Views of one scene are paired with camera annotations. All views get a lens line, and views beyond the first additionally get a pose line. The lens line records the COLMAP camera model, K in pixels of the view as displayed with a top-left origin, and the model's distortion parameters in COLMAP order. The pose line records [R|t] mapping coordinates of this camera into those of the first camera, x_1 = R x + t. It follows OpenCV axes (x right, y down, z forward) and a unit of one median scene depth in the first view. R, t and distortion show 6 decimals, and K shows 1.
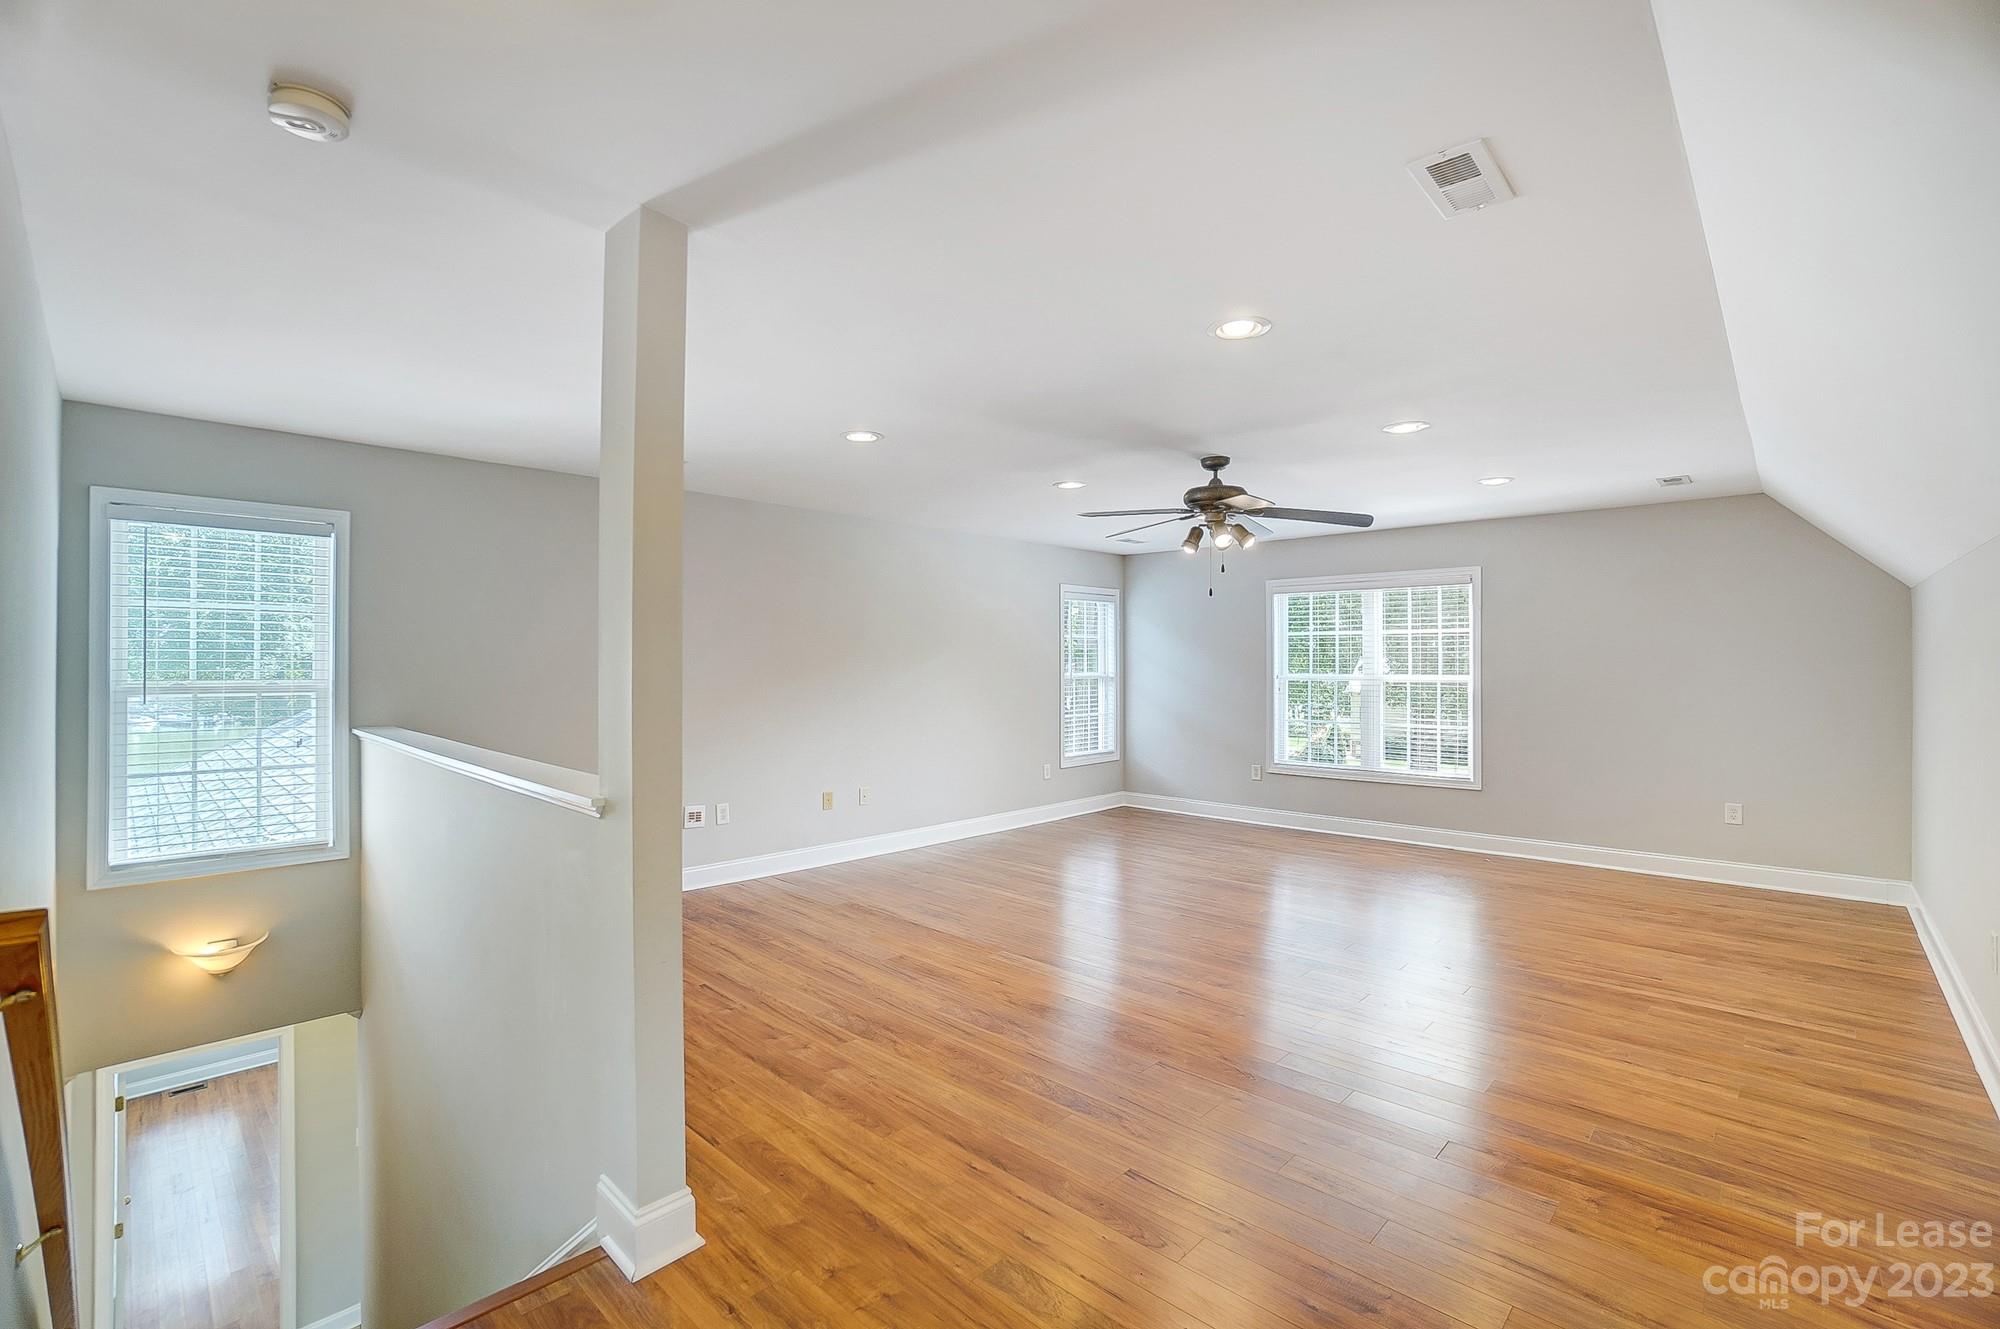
lens RADIAL K [[877.1, 0, 983.8], [0, 877.1, 659.0], [0, 0, 1]] dist [-0.063766, 0.023905]
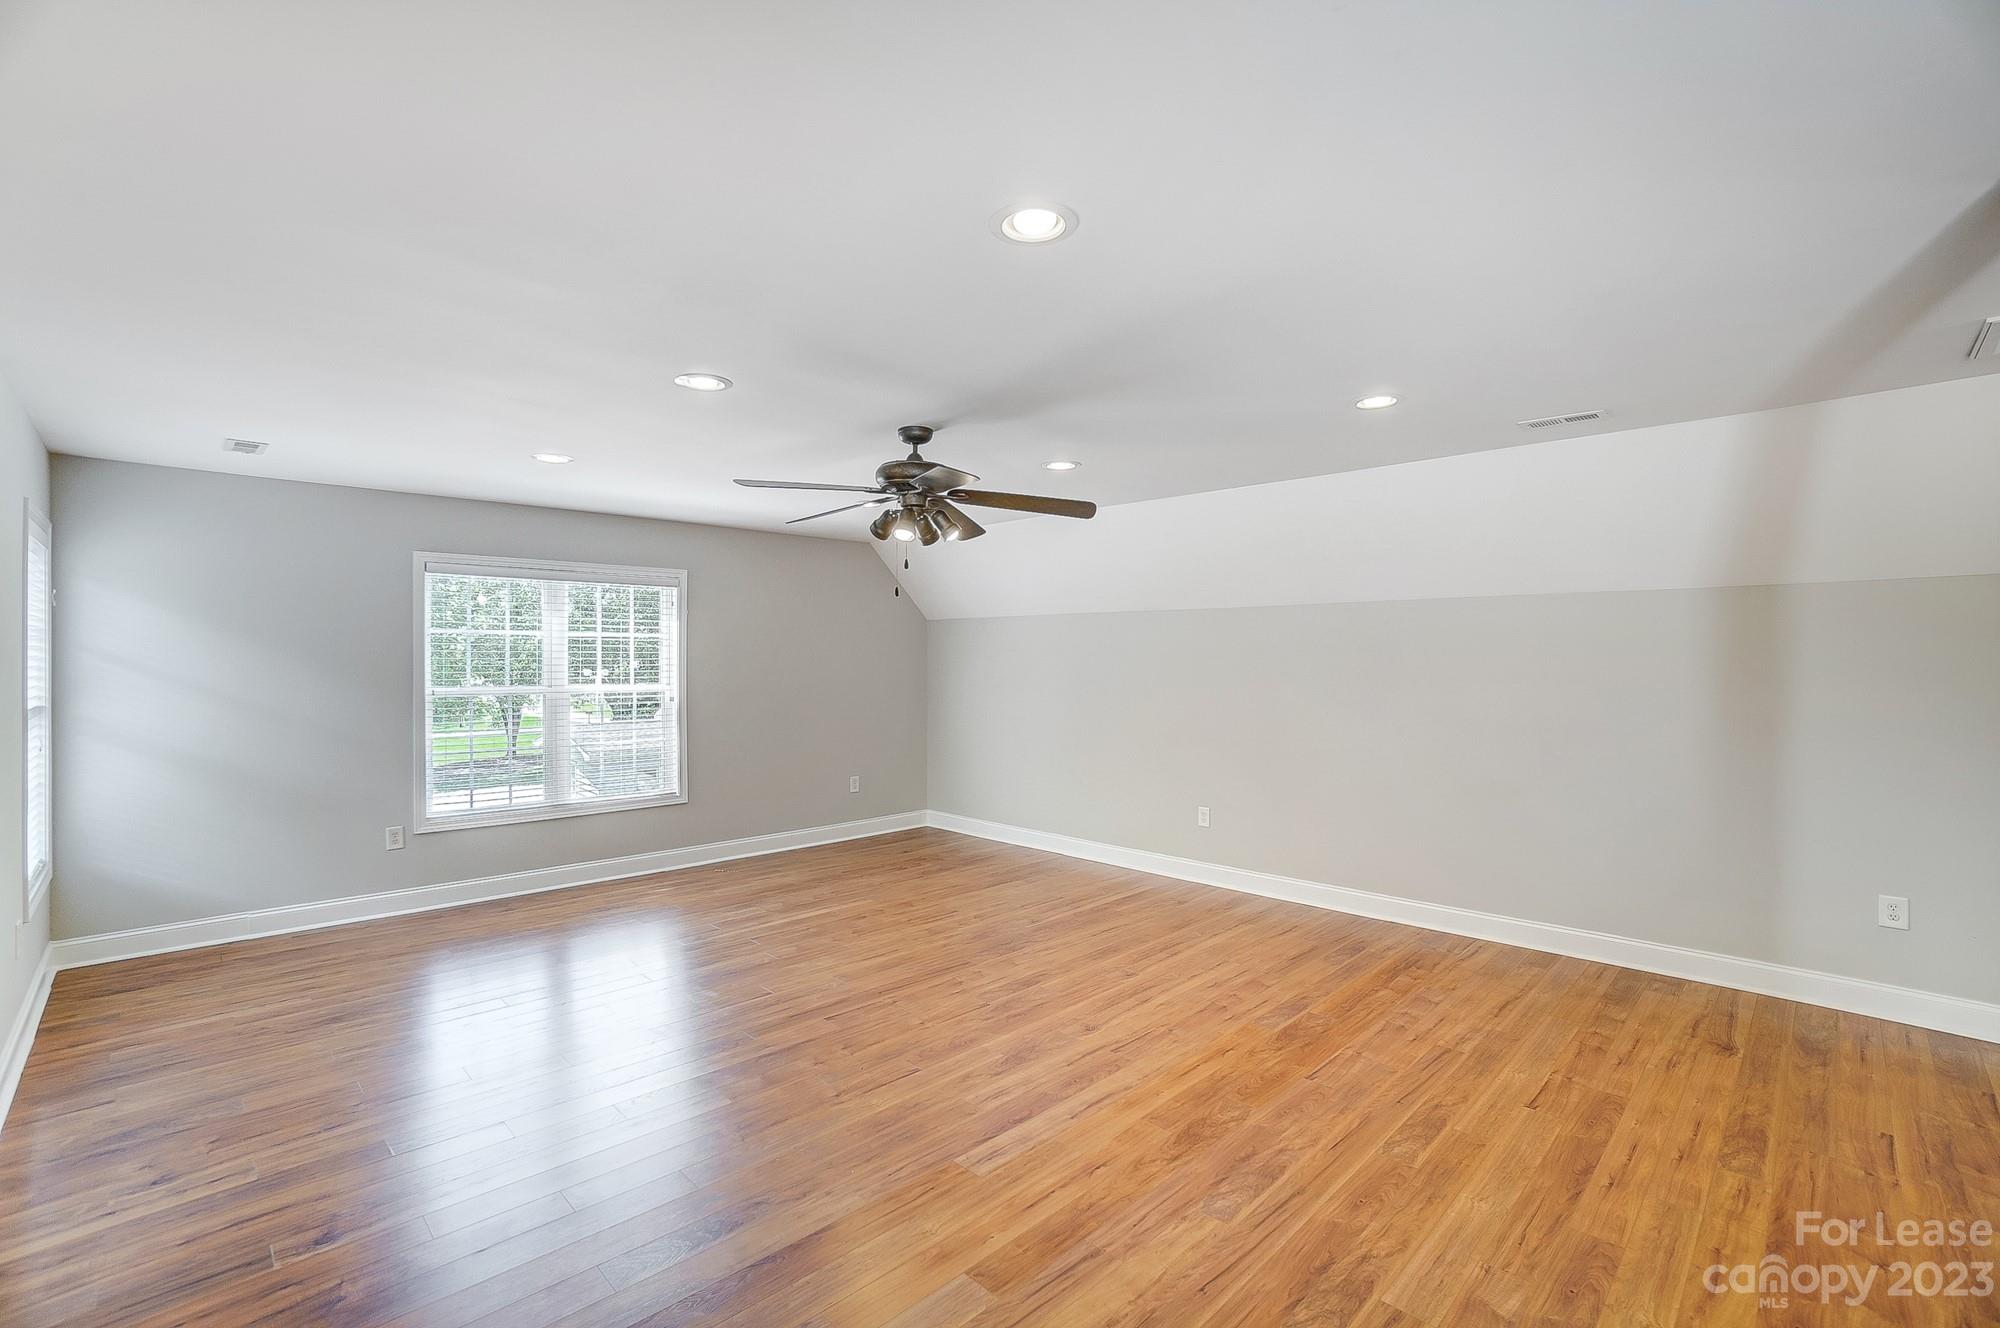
lens RADIAL K [[877.1, 0, 983.8], [0, 877.1, 658.5], [0, 0, 1]] dist [-0.063766, 0.023905]
pose [[0.027996, -0.000642, 0.999608, -0.622918], [-0.006036, 0.999981, 0.000812, -0.019008], [-0.999590, -0.006056, 0.027992, 1.035082]]
